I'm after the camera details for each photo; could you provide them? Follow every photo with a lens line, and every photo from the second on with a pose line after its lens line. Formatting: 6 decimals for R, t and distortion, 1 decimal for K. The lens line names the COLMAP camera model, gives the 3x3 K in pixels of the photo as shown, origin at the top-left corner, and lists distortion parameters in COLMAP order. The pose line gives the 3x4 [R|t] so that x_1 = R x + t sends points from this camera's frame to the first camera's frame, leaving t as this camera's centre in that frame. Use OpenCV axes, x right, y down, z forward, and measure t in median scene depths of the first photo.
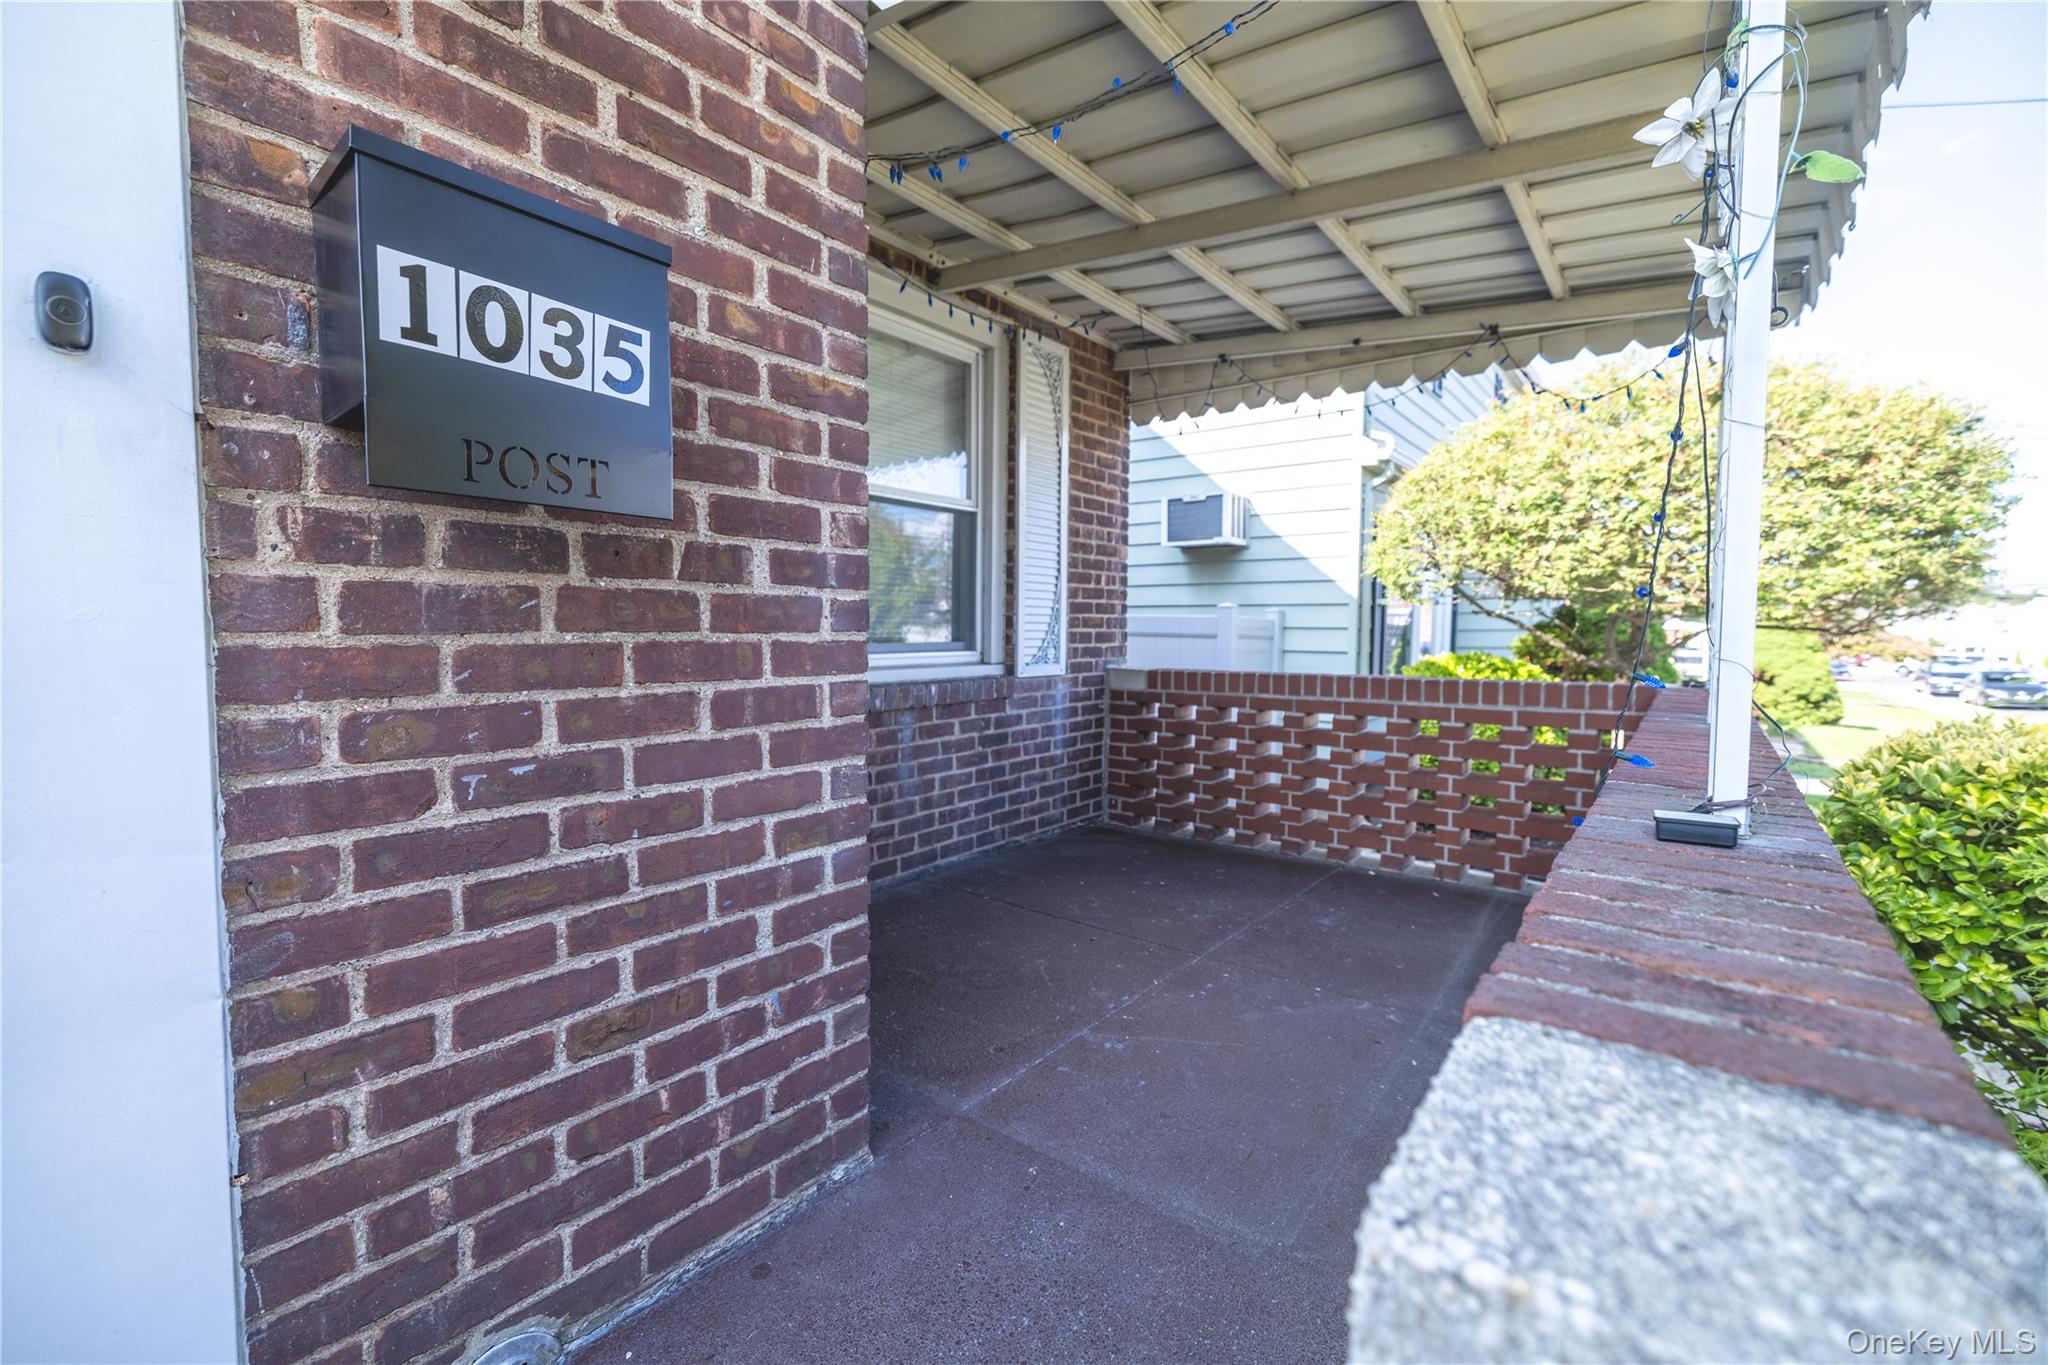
lens RADIAL K [[862.2, 0, 1034.7], [0, 862.2, 673.2], [0, 0, 1]] dist [0.004453, -0.000972]
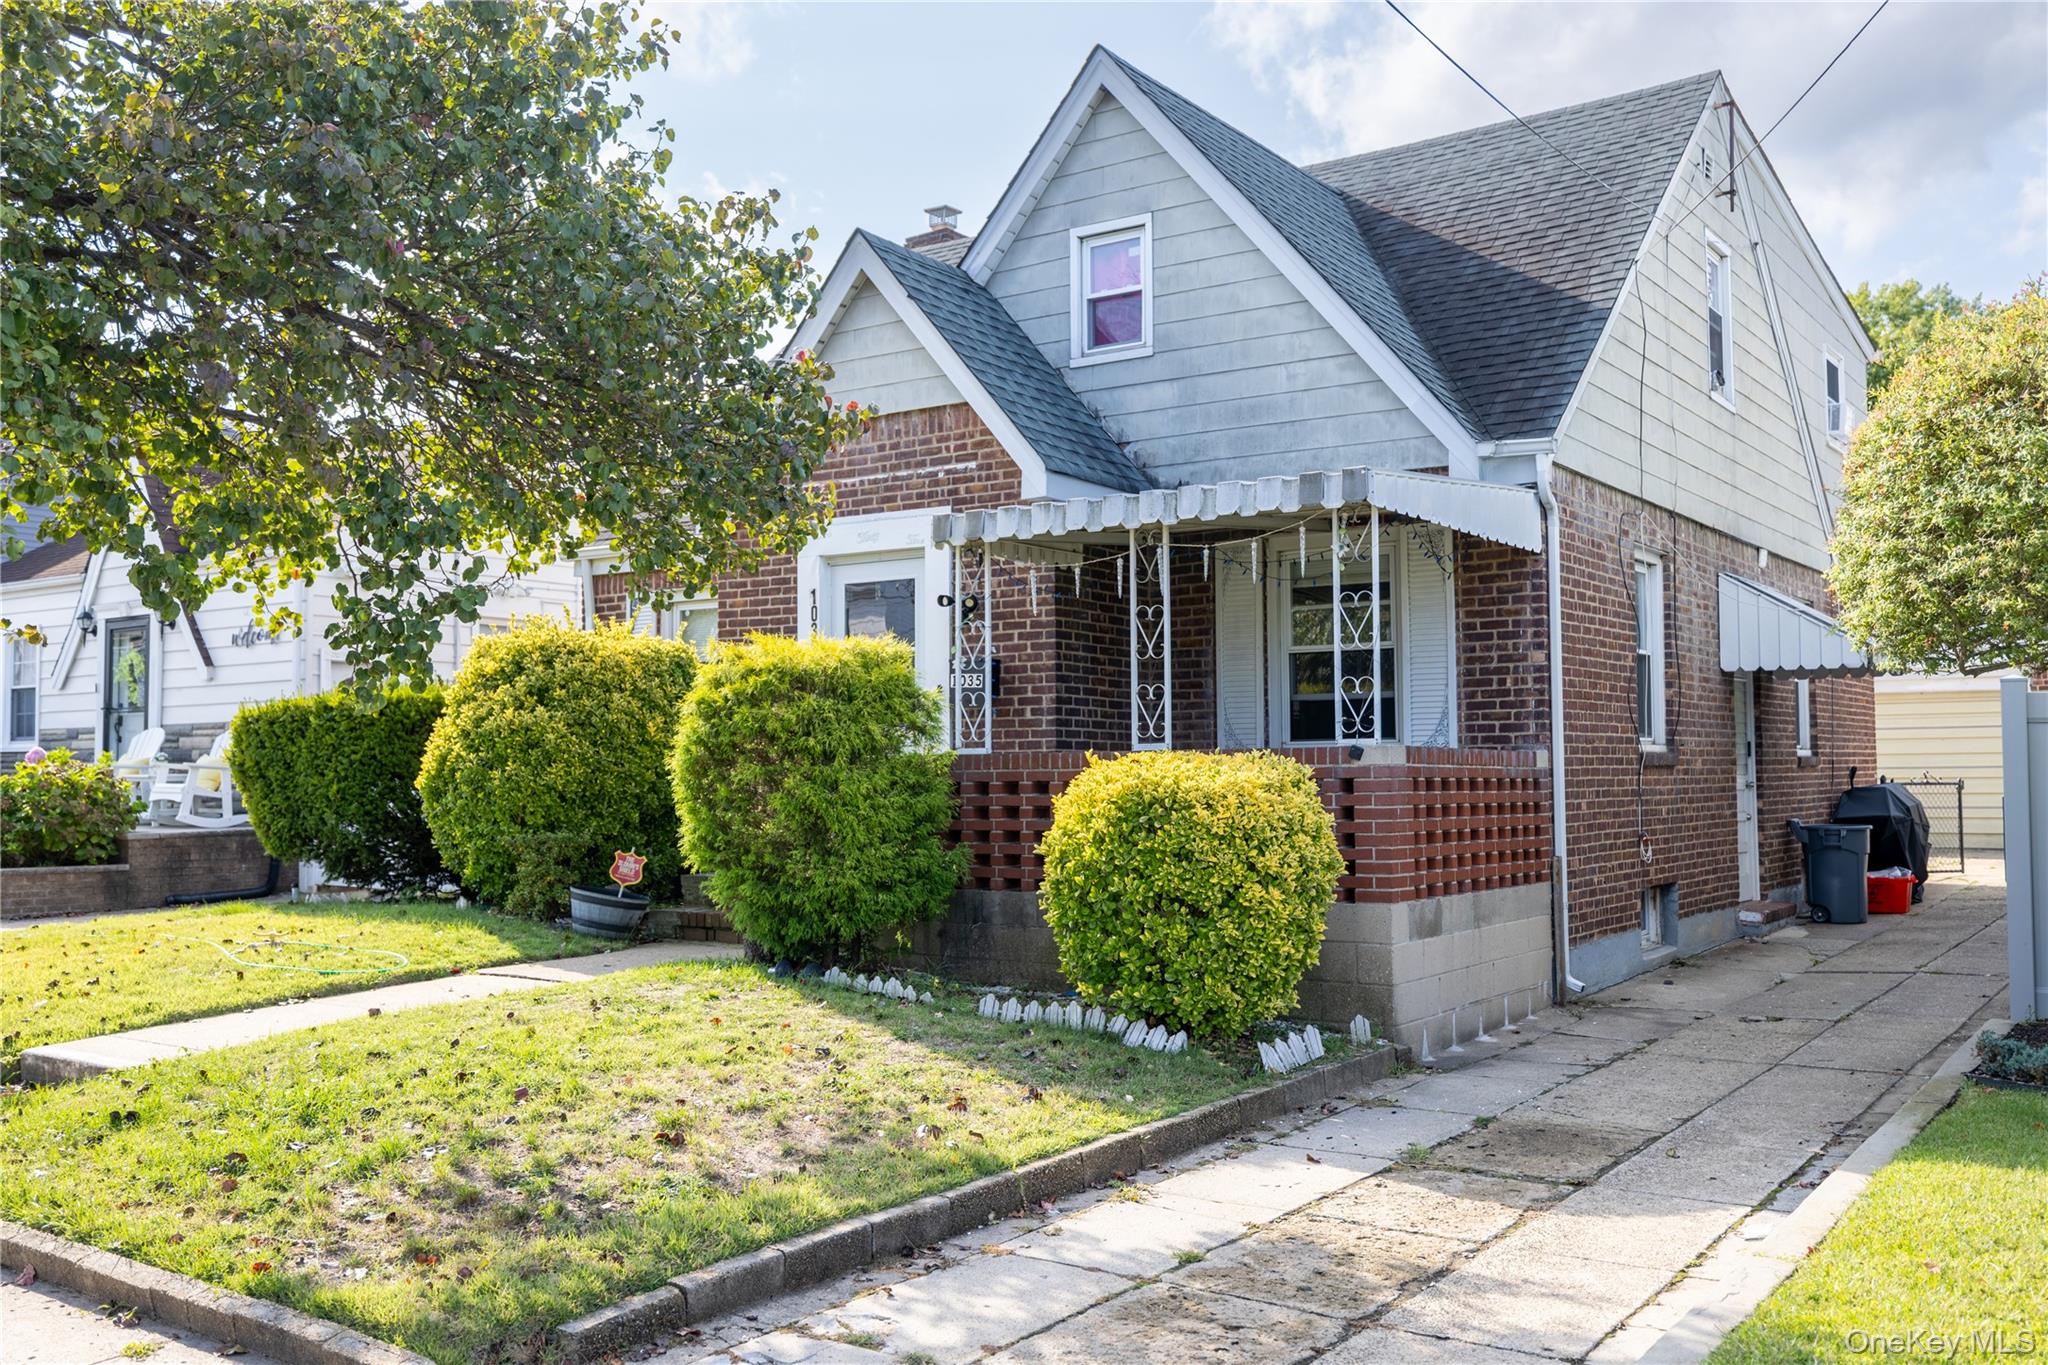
lens RADIAL K [[1770.1, 0, 1023.3], [0, 1770.1, 684.0], [0, 0, 1]] dist [-0.015504, -0.000774]
pose [[0.035635, -0.051342, -0.998045, 9.161777], [-0.045400, 0.997565, -0.052938, 0.220199], [0.998333, 0.047198, 0.033217, 0.735327]]
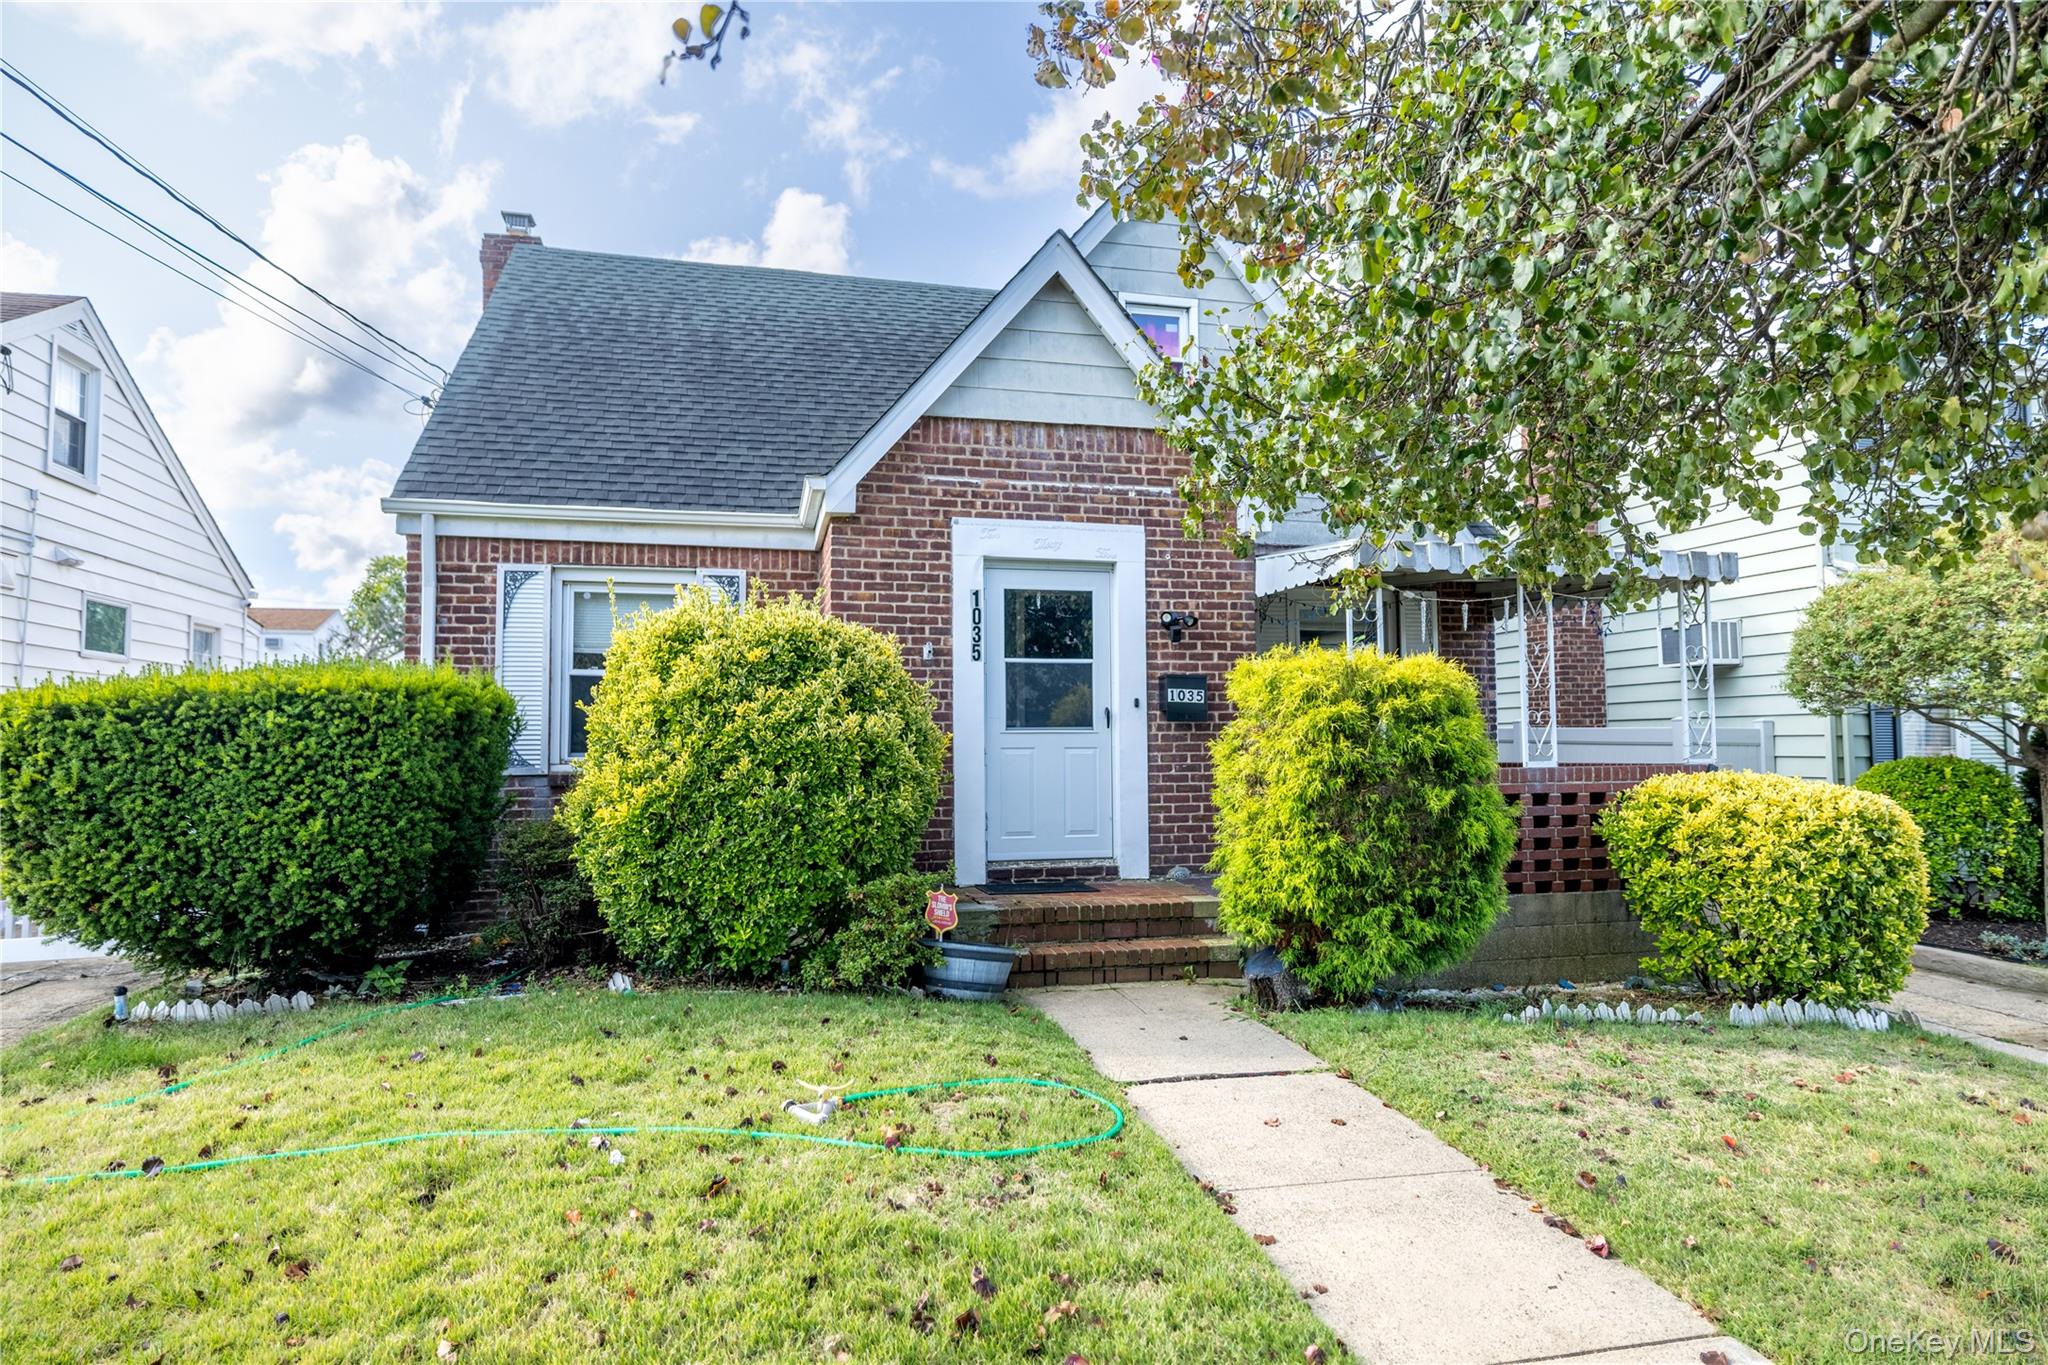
lens RADIAL K [[1174.2, 0, 1028.5], [0, 1174.2, 675.8], [0, 0, 1]] dist [-0.026685, -0.000437]
pose [[0.779792, -0.050367, -0.624010, 3.015603], [-0.020737, 0.994133, -0.106155, 0.317657], [0.625695, 0.095719, 0.774173, -4.959756]]
